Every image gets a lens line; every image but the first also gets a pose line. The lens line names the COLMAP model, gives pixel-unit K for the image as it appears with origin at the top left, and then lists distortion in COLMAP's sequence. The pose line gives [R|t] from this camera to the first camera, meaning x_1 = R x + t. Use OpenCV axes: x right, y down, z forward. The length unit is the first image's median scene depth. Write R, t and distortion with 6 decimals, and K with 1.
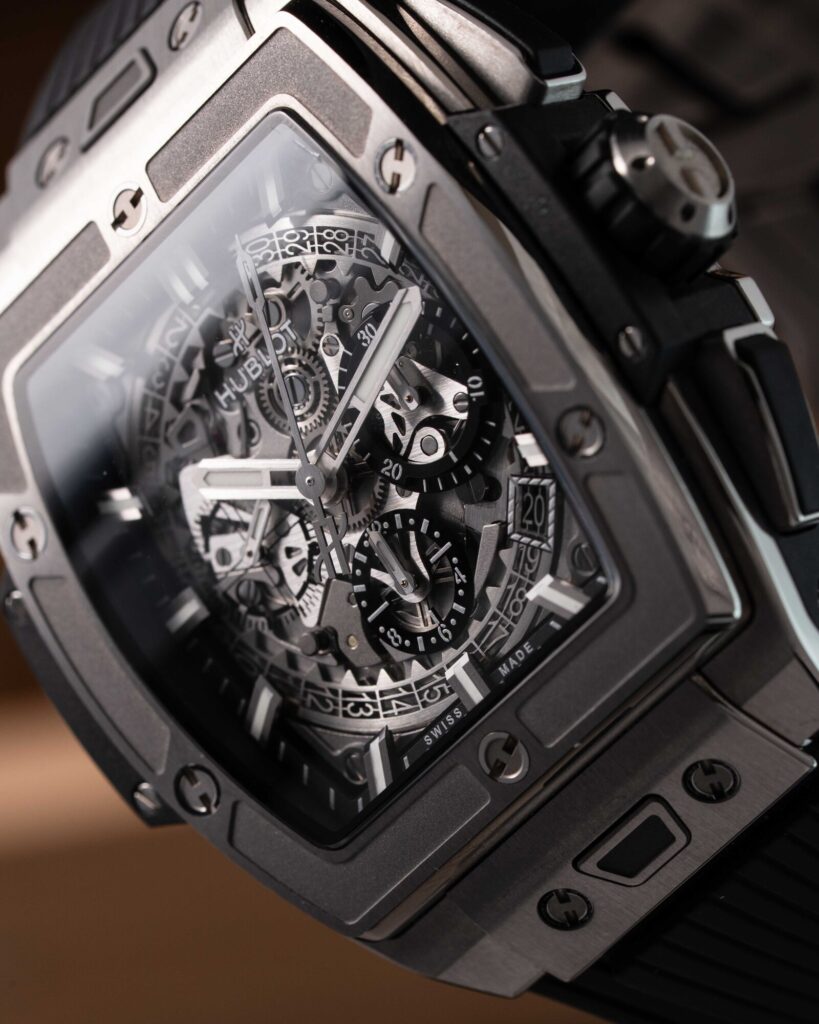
lens RADIAL K [[7040.8, 0, 409.5], [0, 7040.8, 512.0], [0, 0, 1]] dist [-0.115688, 8.669256]
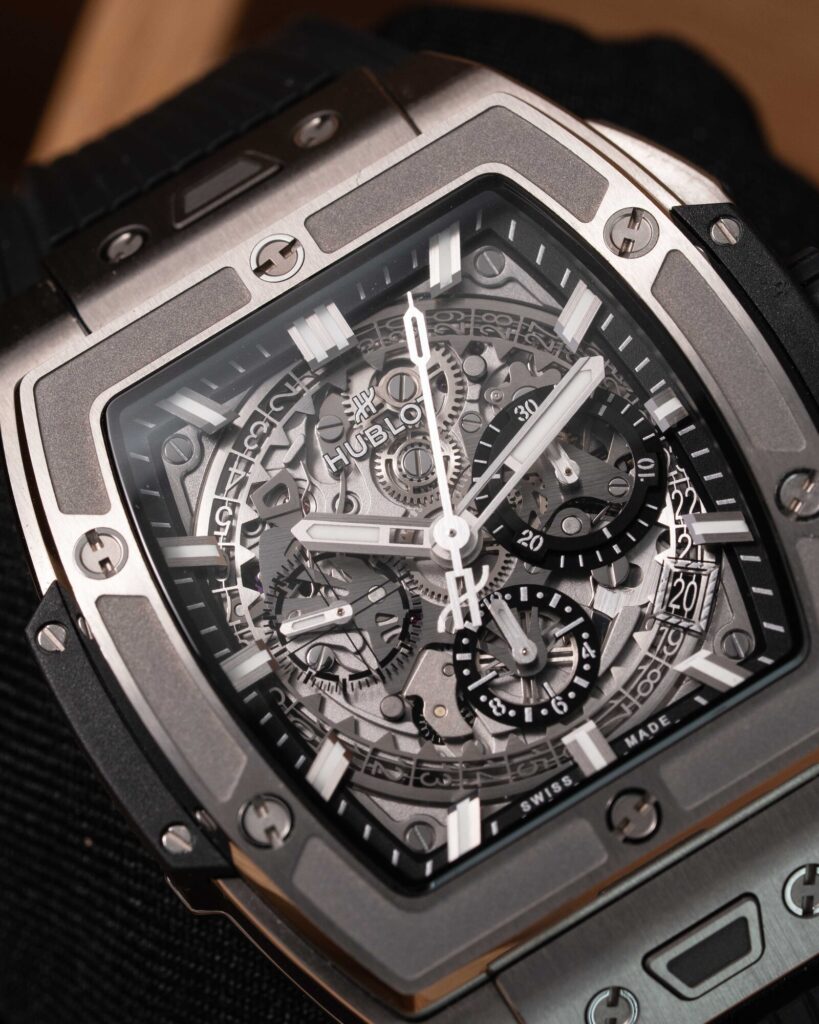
lens RADIAL K [[7040.8, 0, 409.5], [0, 7040.8, 512.0], [0, 0, 1]] dist [-0.115688, 8.669256]
pose [[0.853606, 0.291064, 0.432017, -0.451126], [-0.093109, 0.901231, -0.423218, 0.415812], [-0.512530, 0.321036, 0.796397, 0.210415]]
